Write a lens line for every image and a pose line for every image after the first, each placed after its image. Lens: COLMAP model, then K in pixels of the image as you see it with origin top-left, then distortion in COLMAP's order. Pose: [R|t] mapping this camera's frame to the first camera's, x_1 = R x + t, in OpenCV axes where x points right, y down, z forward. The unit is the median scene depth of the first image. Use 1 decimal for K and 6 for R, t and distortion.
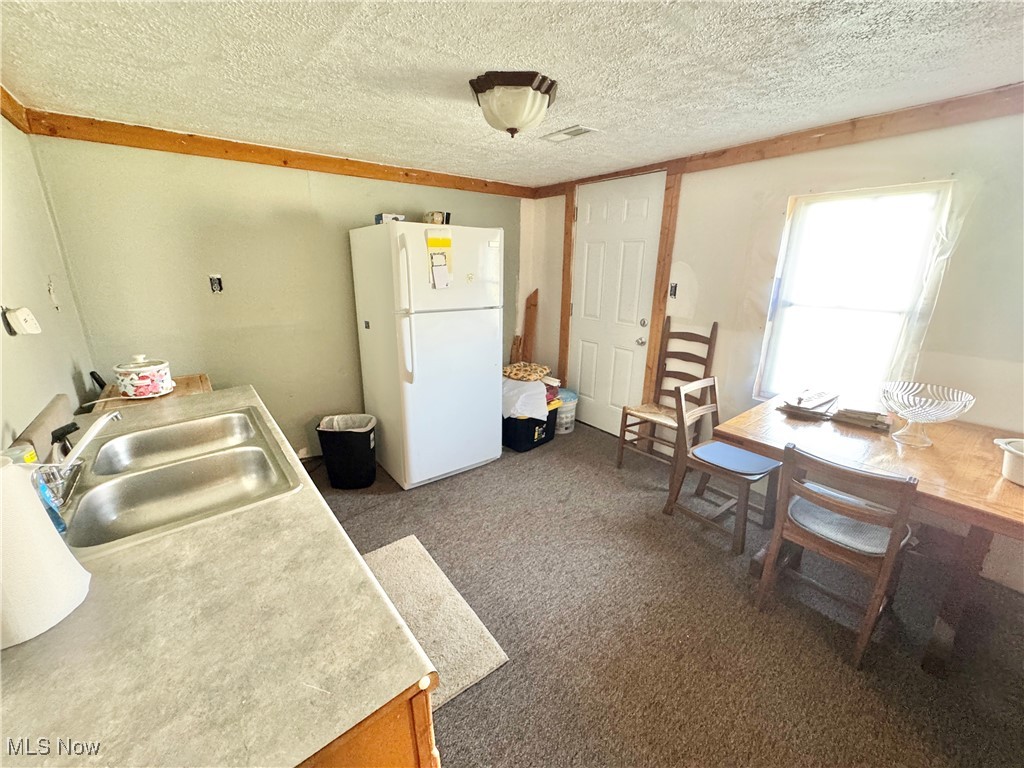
lens RADIAL K [[405.5, 0, 508.9], [0, 405.5, 386.9], [0, 0, 1]] dist [-0.003717, 0.000322]
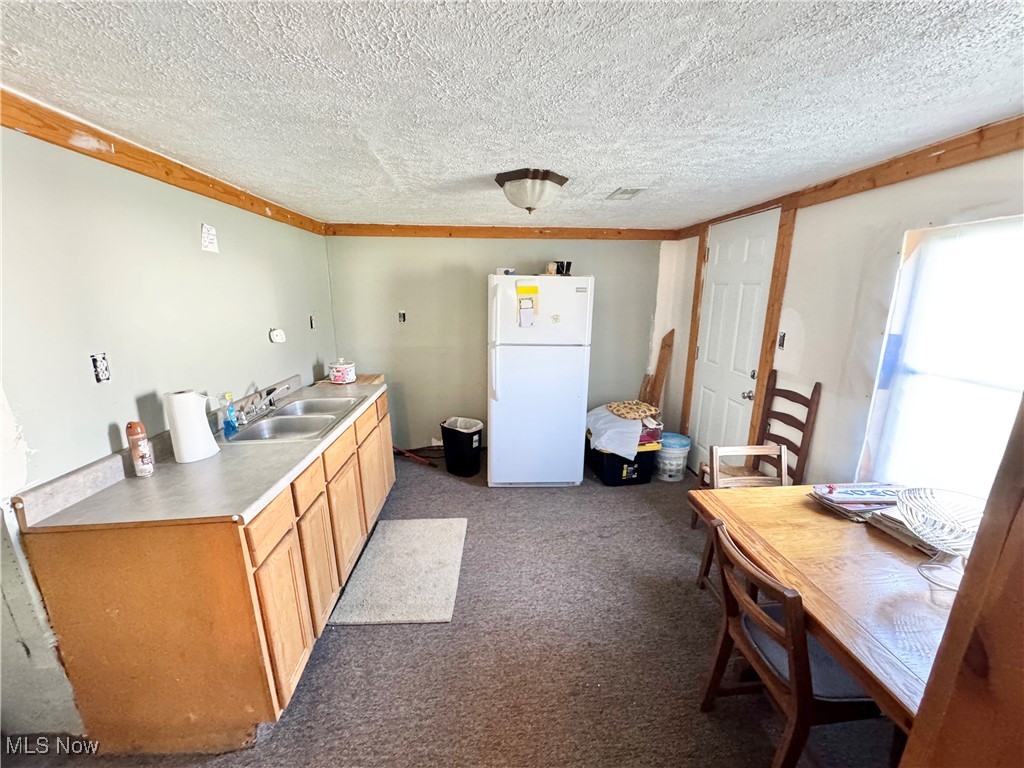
lens RADIAL K [[405.5, 0, 512.6], [0, 405.5, 387.6], [0, 0, 1]] dist [-0.003717, 0.000322]
pose [[0.823273, 0.129917, -0.552578, 0.444824], [-0.165920, 0.986019, -0.015377, -0.034025], [0.542855, 0.104343, 0.833319, -0.013470]]
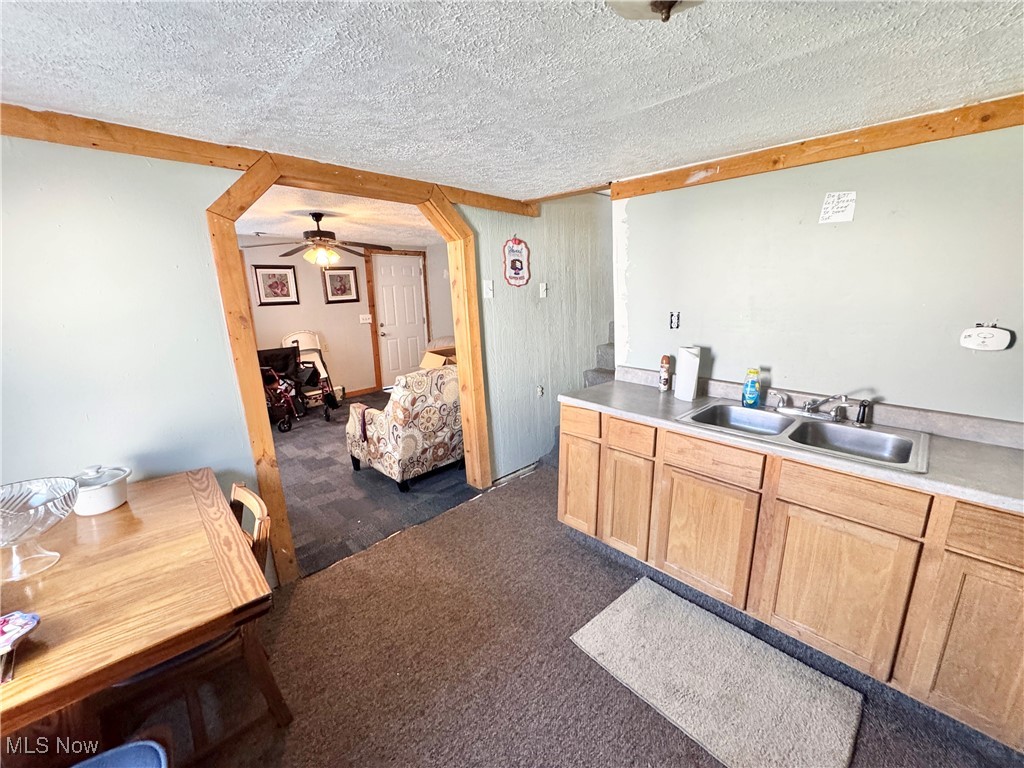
lens RADIAL K [[405.5, 0, 512.2], [0, 405.5, 384.3], [0, 0, 1]] dist [-0.003717, 0.000322]
pose [[-0.994819, 0.046584, -0.090356, 0.136097], [-0.005821, 0.861267, 0.508119, -0.307413], [0.101491, 0.506013, -0.856534, 0.933300]]
